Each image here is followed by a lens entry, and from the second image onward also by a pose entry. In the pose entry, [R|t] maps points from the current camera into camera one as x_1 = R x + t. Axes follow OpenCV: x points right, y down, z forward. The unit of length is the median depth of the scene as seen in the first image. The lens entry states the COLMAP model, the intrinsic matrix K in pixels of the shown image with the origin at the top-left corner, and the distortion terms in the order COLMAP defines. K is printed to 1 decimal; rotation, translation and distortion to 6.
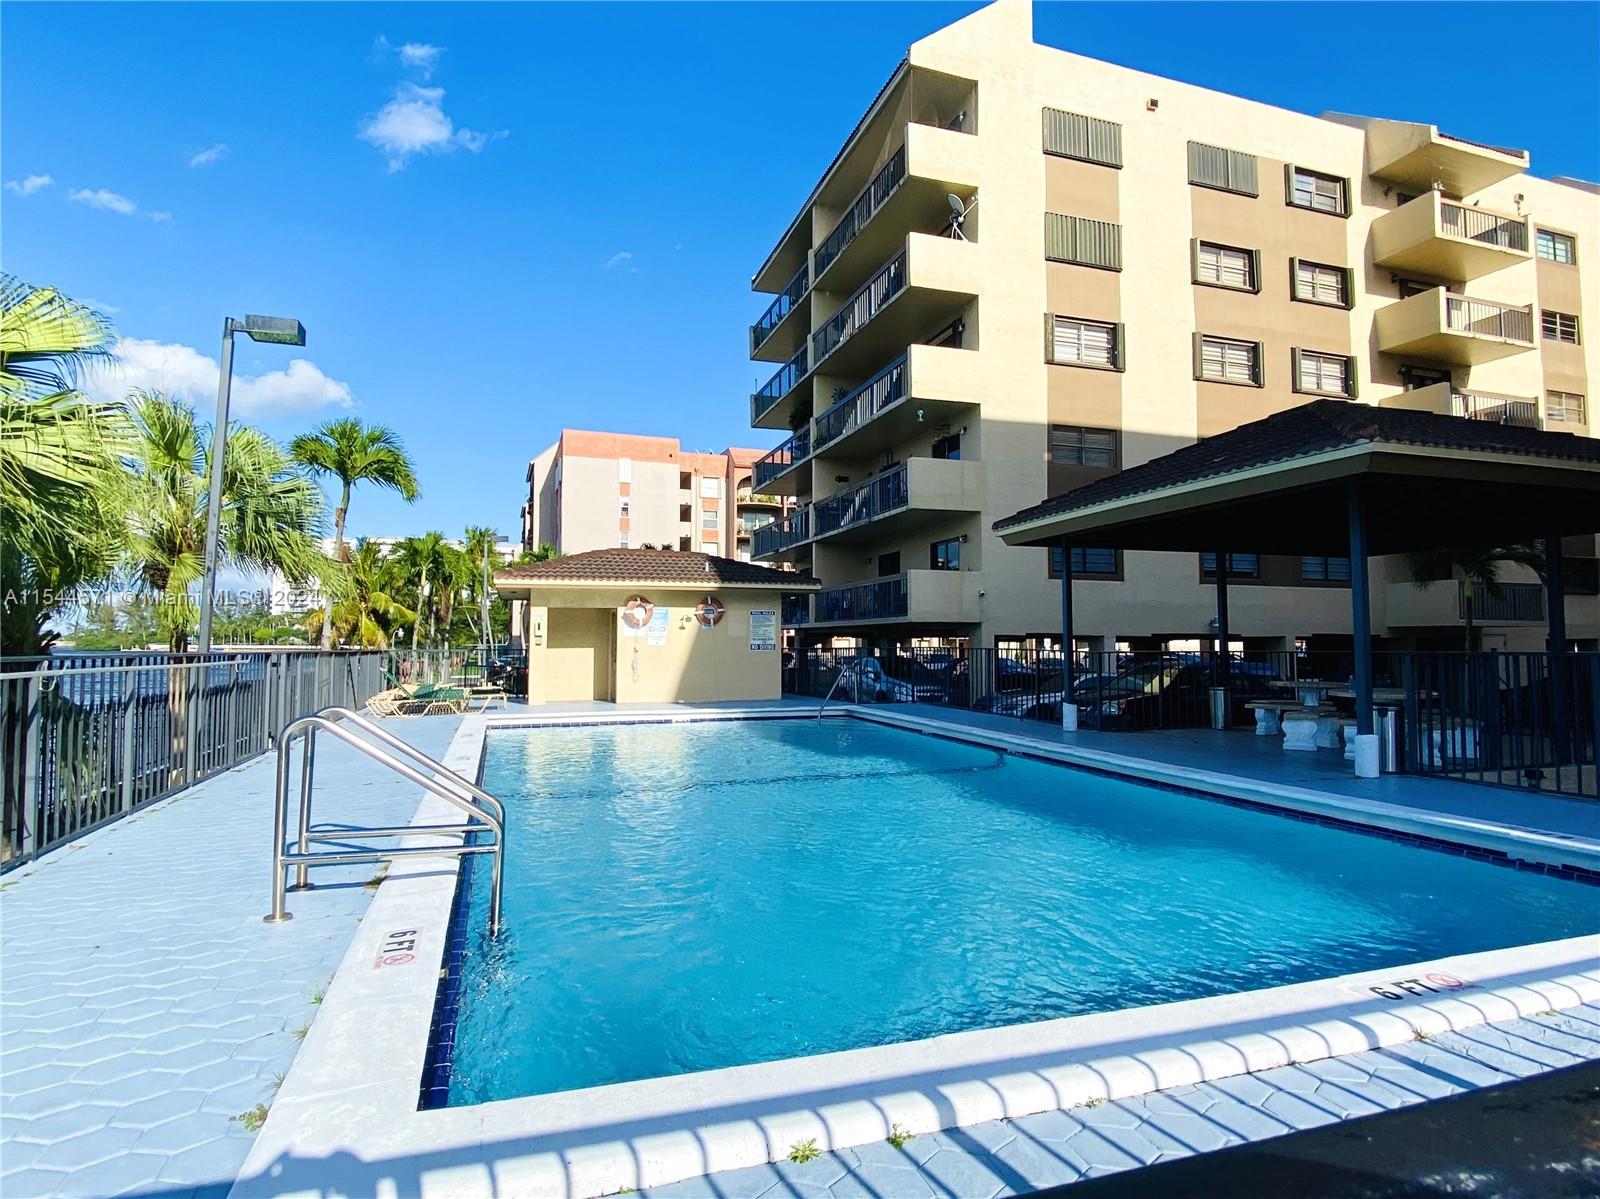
lens RADIAL K [[878.5, 0, 800.0], [0, 878.5, 599.5], [0, 0, 1]] dist [-0.002661, -0.001576]
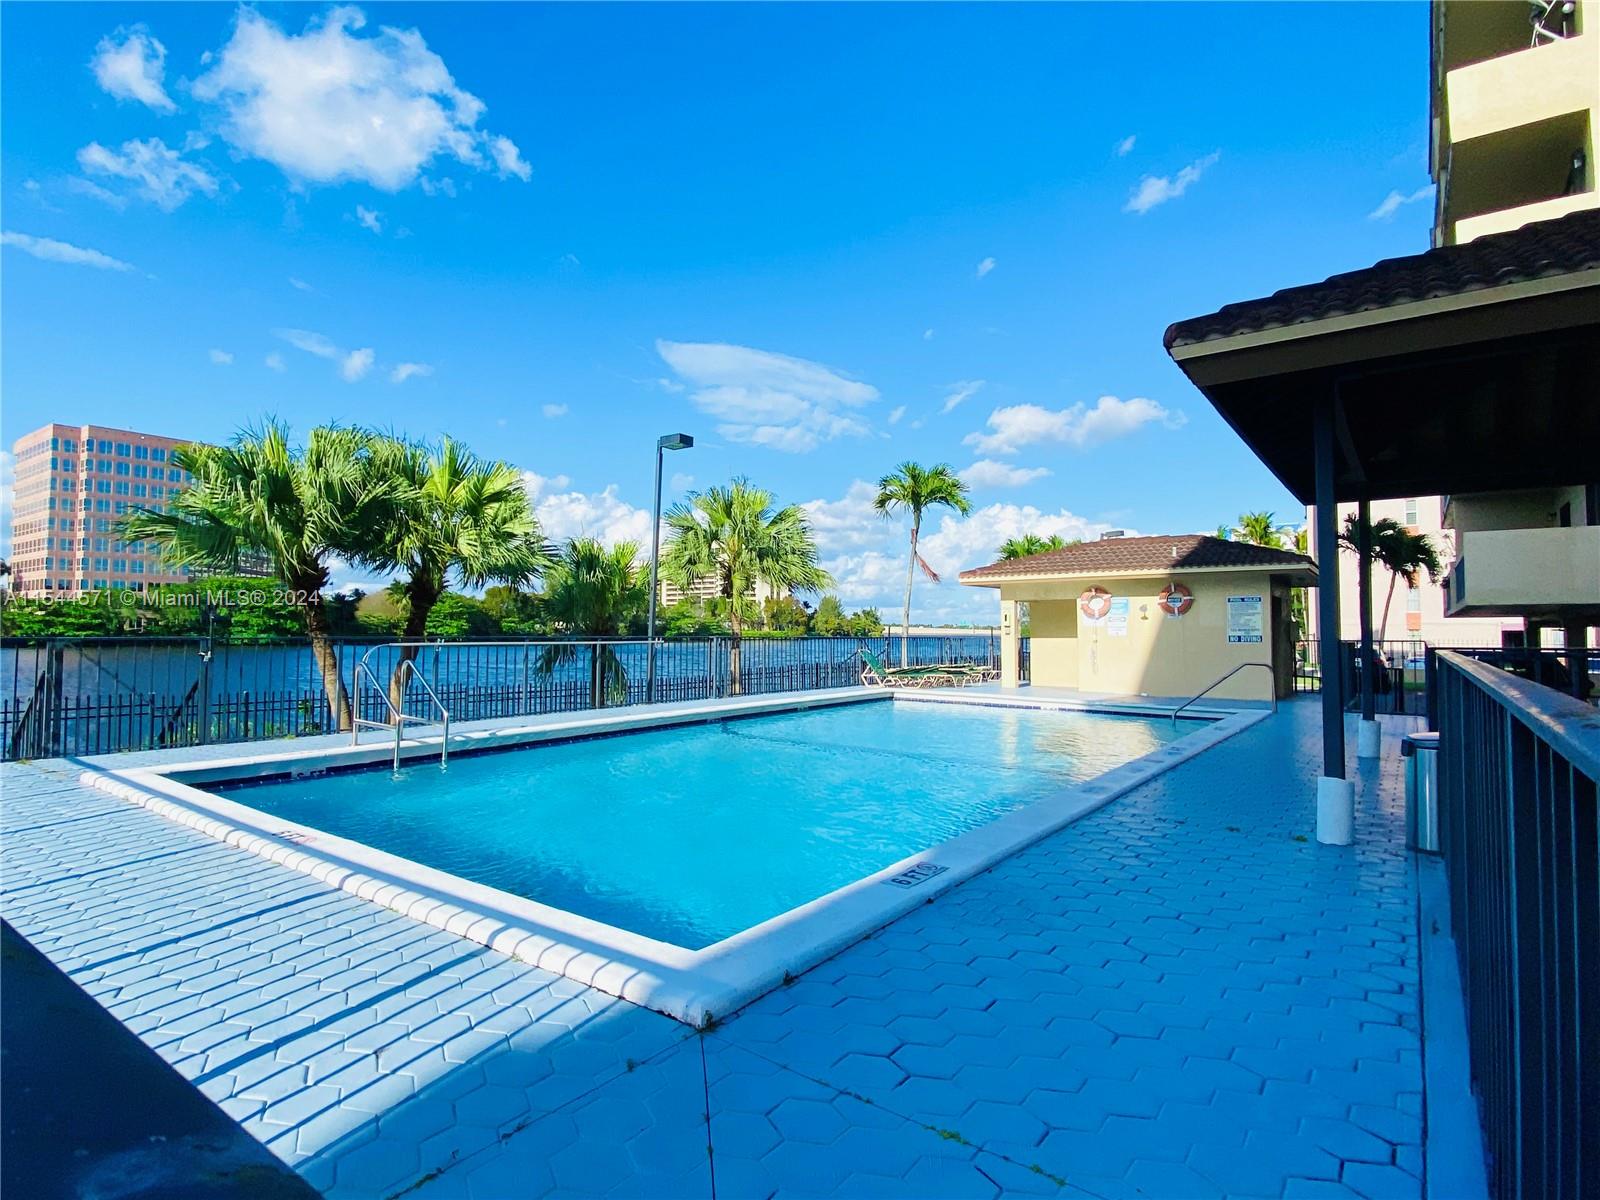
lens RADIAL K [[878.5, 0, 800.0], [0, 878.5, 600.0], [0, 0, 1]] dist [-0.002661, -0.001576]
pose [[0.575998, -0.029381, -0.816923, 0.437155], [0.037599, 0.999248, -0.009428, 0.008004], [0.816586, -0.025285, 0.576670, 0.141728]]
